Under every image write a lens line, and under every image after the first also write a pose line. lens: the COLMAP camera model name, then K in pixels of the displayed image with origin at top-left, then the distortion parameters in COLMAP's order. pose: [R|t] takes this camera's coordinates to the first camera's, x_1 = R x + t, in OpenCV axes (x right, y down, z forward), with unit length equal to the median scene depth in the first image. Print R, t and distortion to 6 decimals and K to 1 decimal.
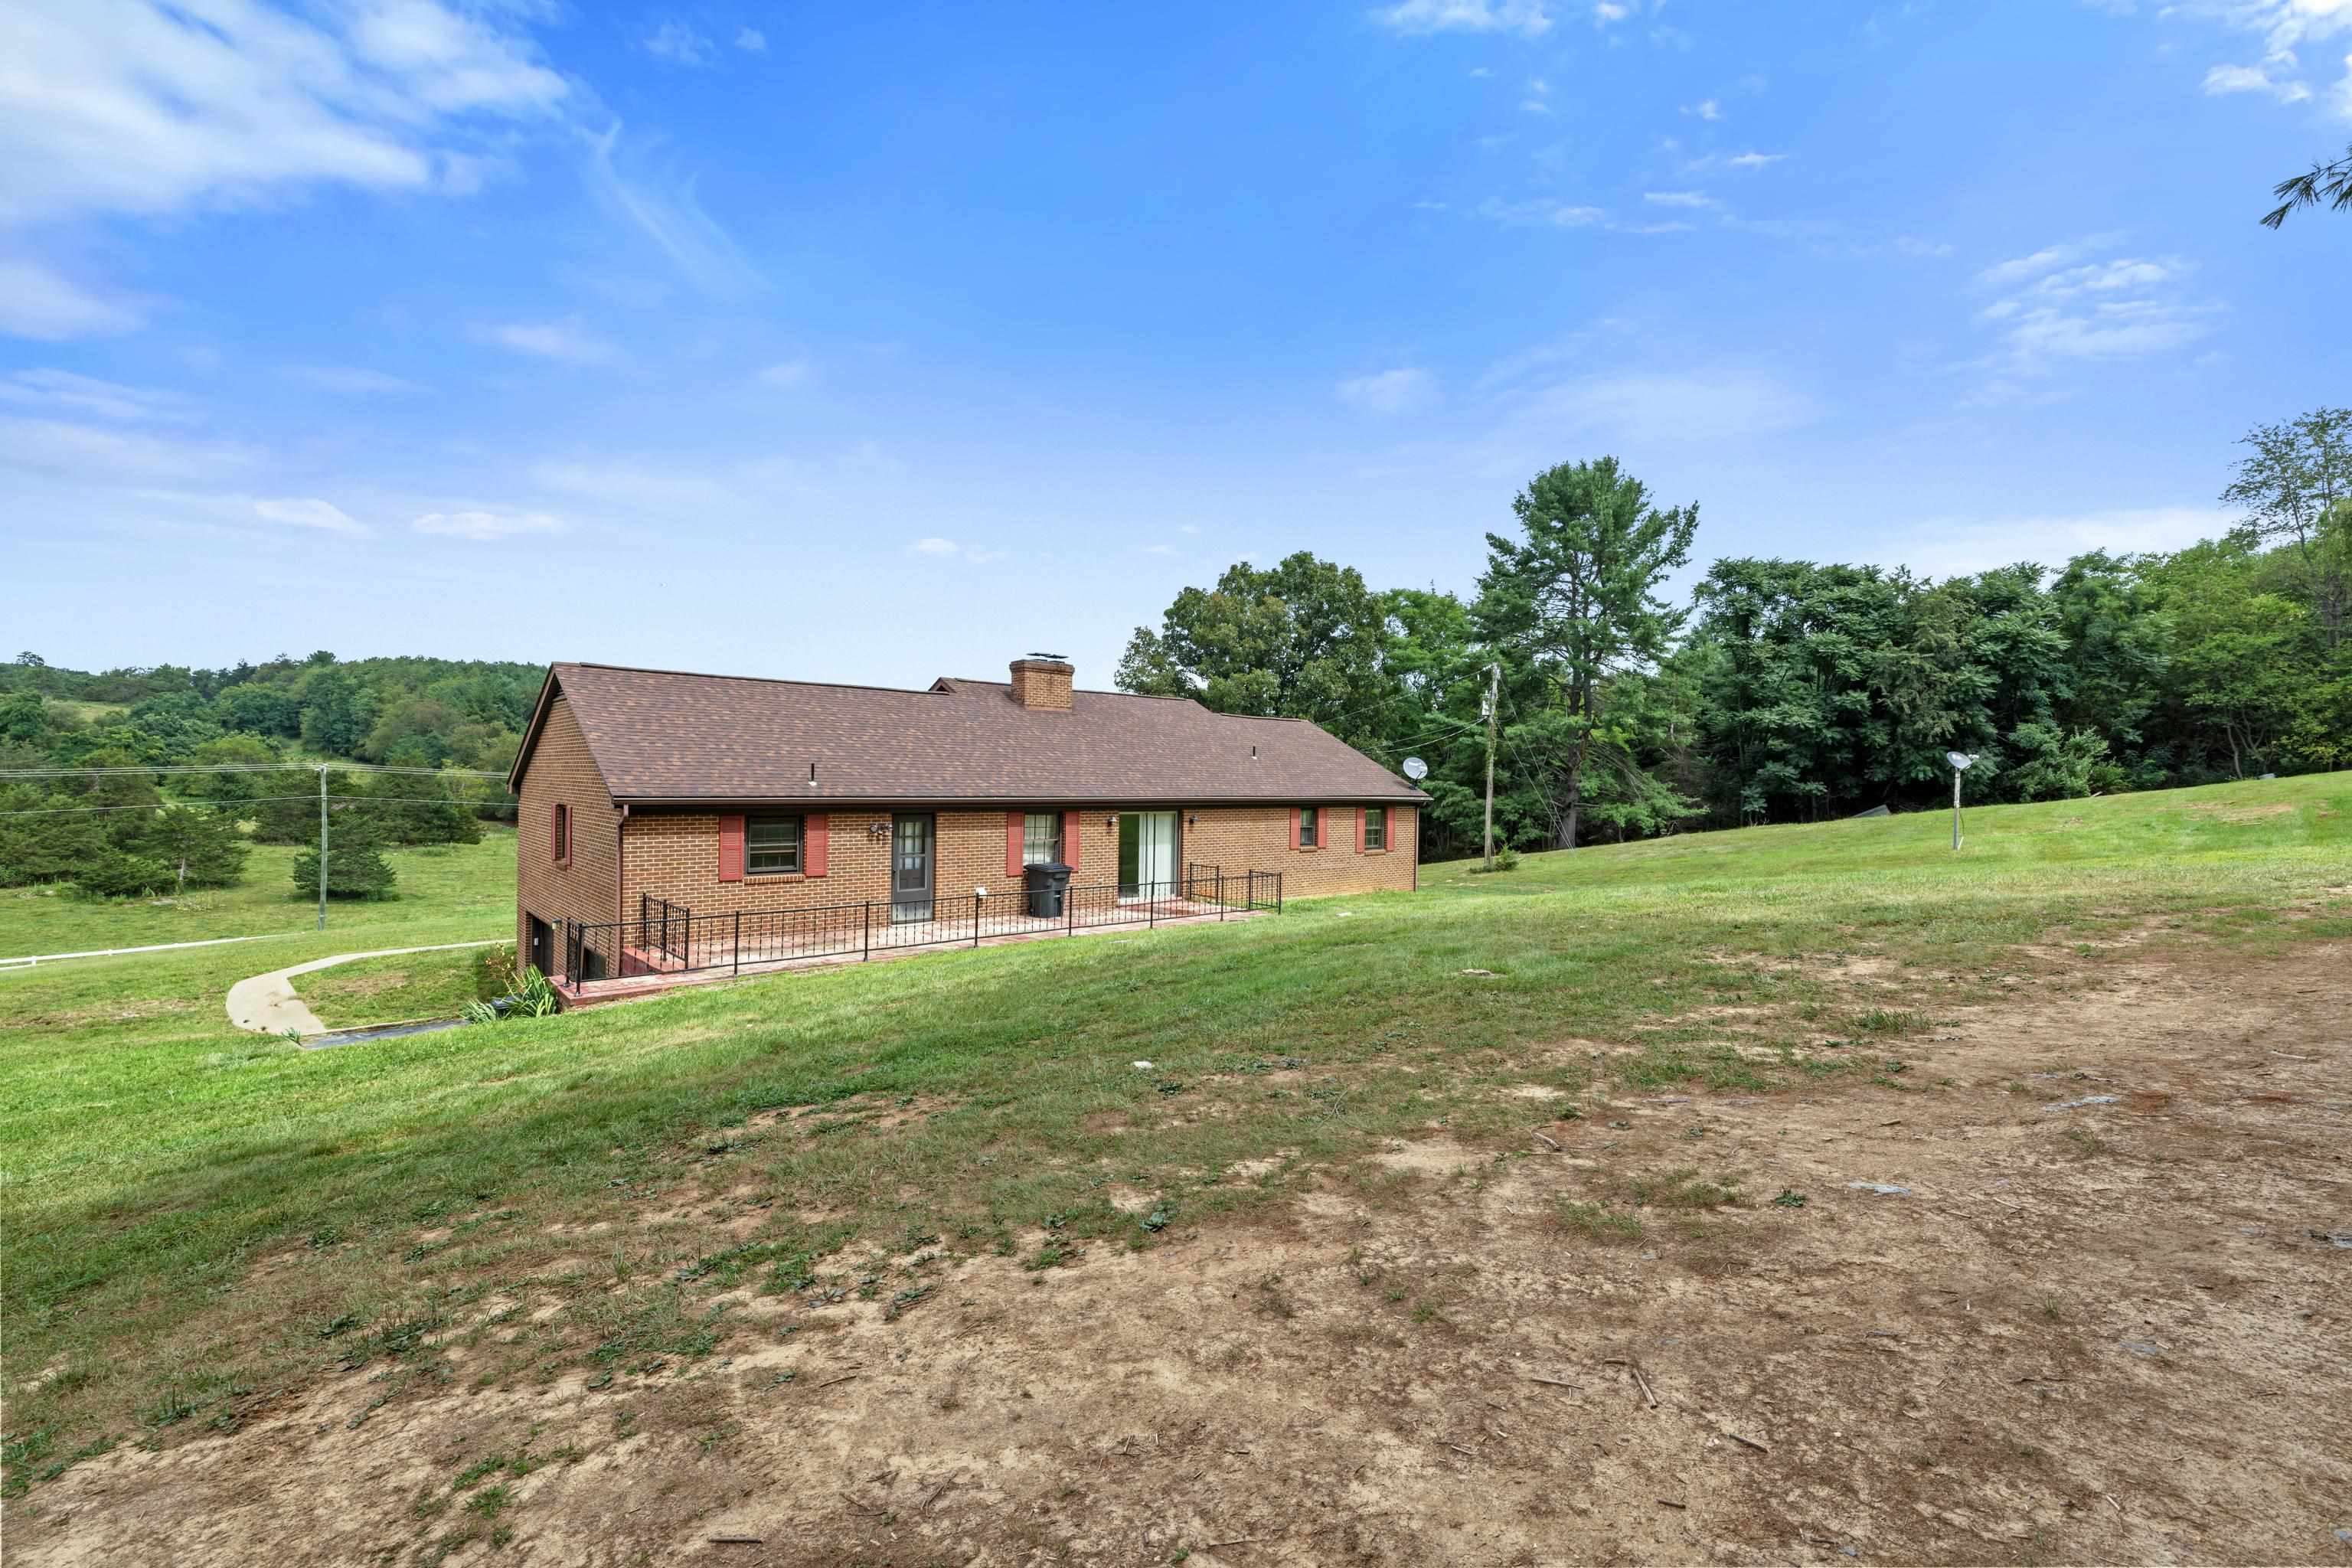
lens RADIAL K [[986.3, 0, 1176.0], [0, 986.3, 784.0], [0, 0, 1]] dist [-0.000142, -0.000320]
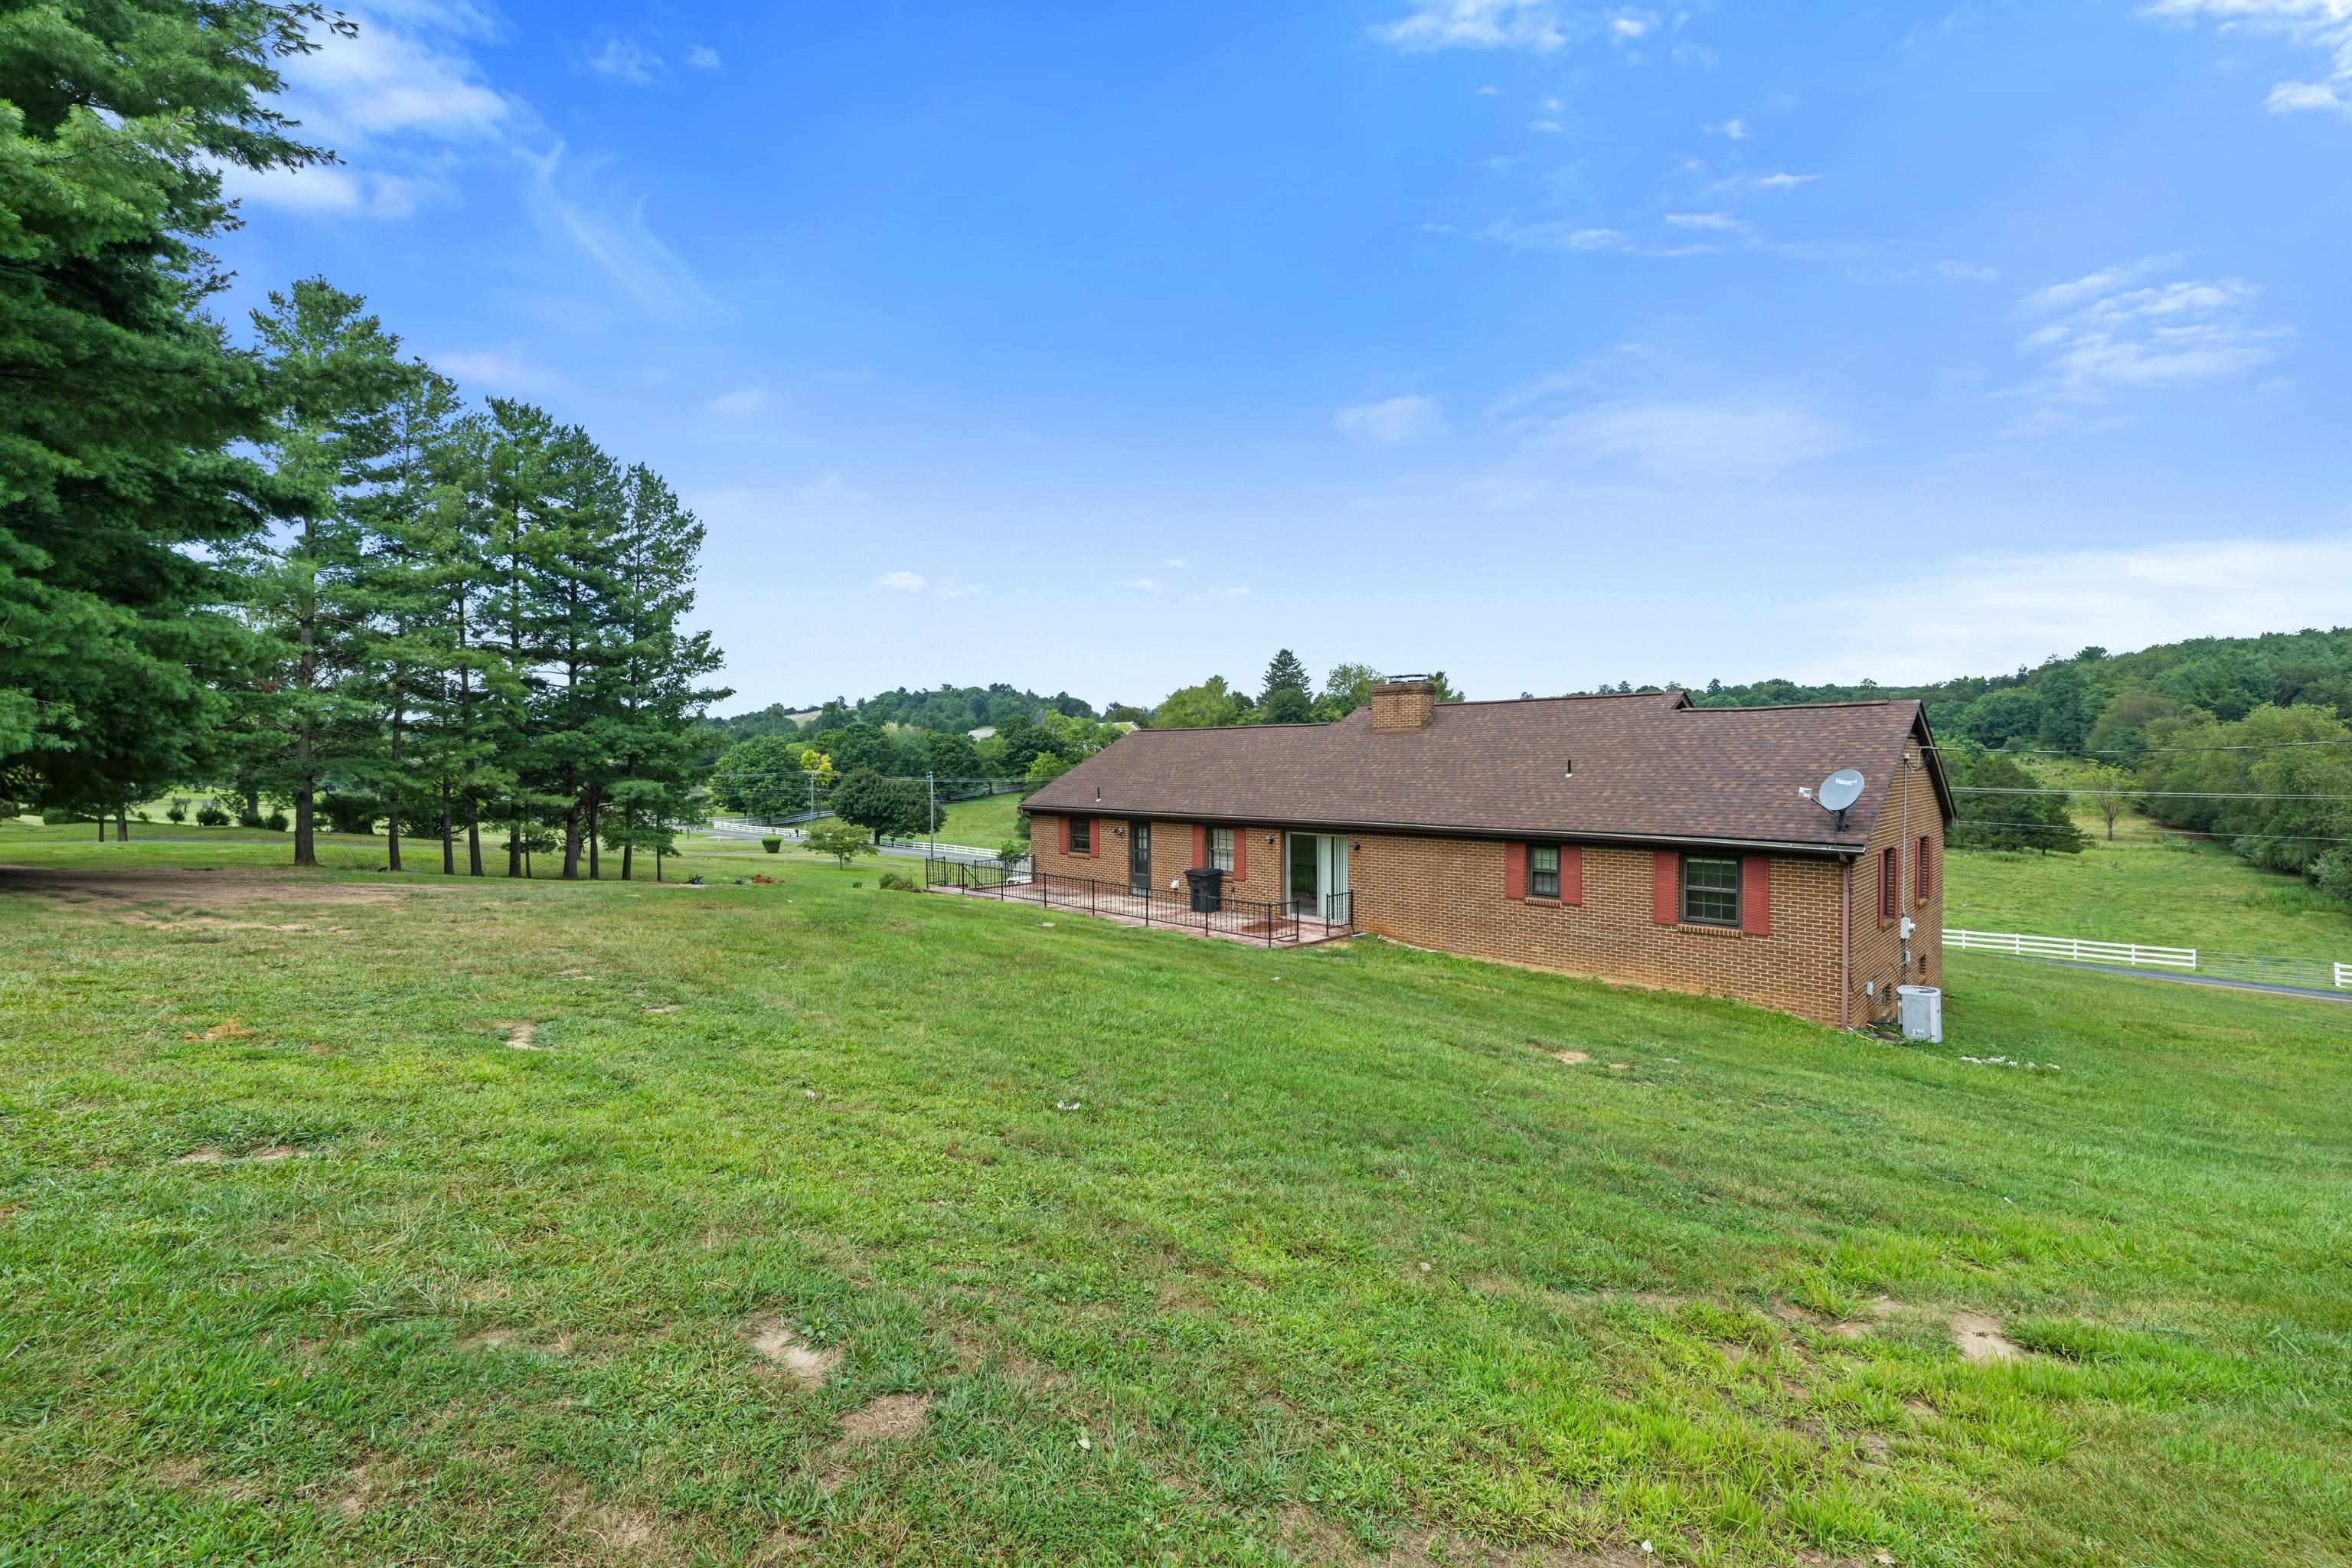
lens RADIAL K [[986.3, 0, 1176.0], [0, 986.3, 784.0], [0, 0, 1]] dist [-0.000142, -0.000320]
pose [[0.058707, 0.004458, -0.998265, 0.855257], [-0.002863, 0.999987, 0.004297, -0.023352], [0.998271, 0.002606, 0.058719, 0.700125]]
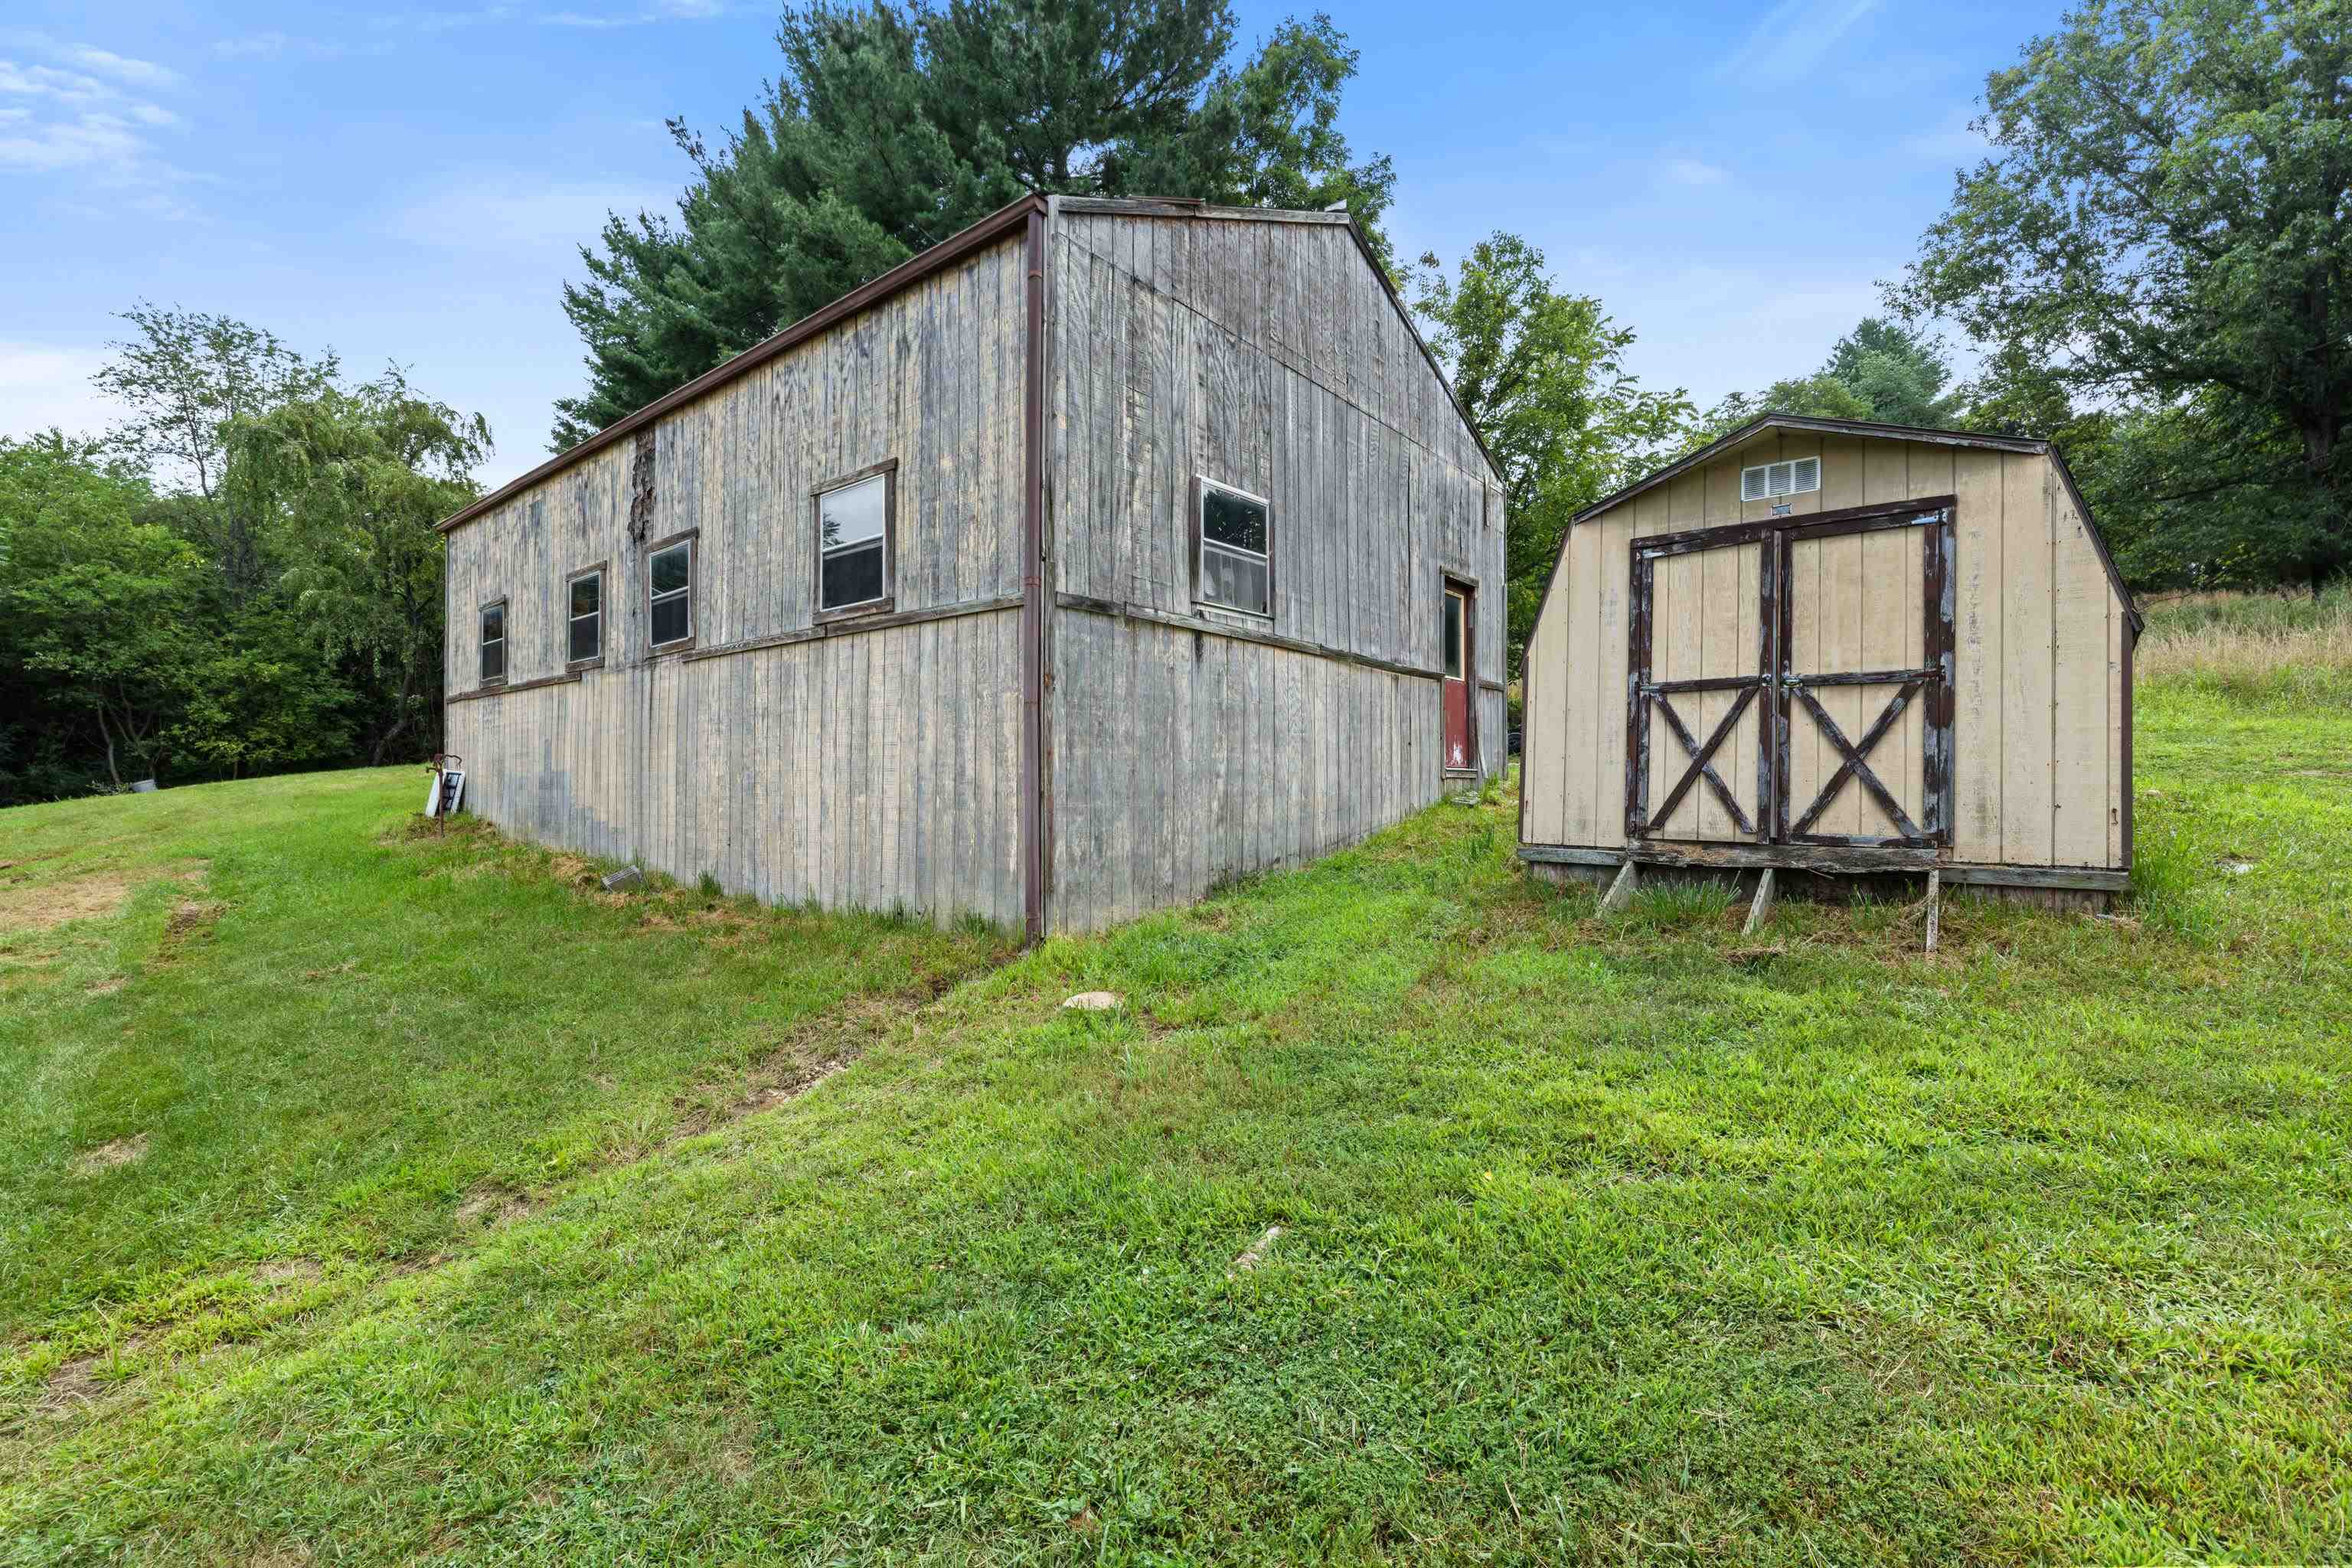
lens RADIAL K [[986.3, 0, 1176.0], [0, 986.3, 784.0], [0, 0, 1]] dist [-0.000142, -0.000320]
pose [[-0.046314, -0.015228, 0.998811, 0.173671], [-0.000427, 0.999884, 0.015225, -0.007746], [-0.998927, 0.000279, -0.046315, 0.142886]]
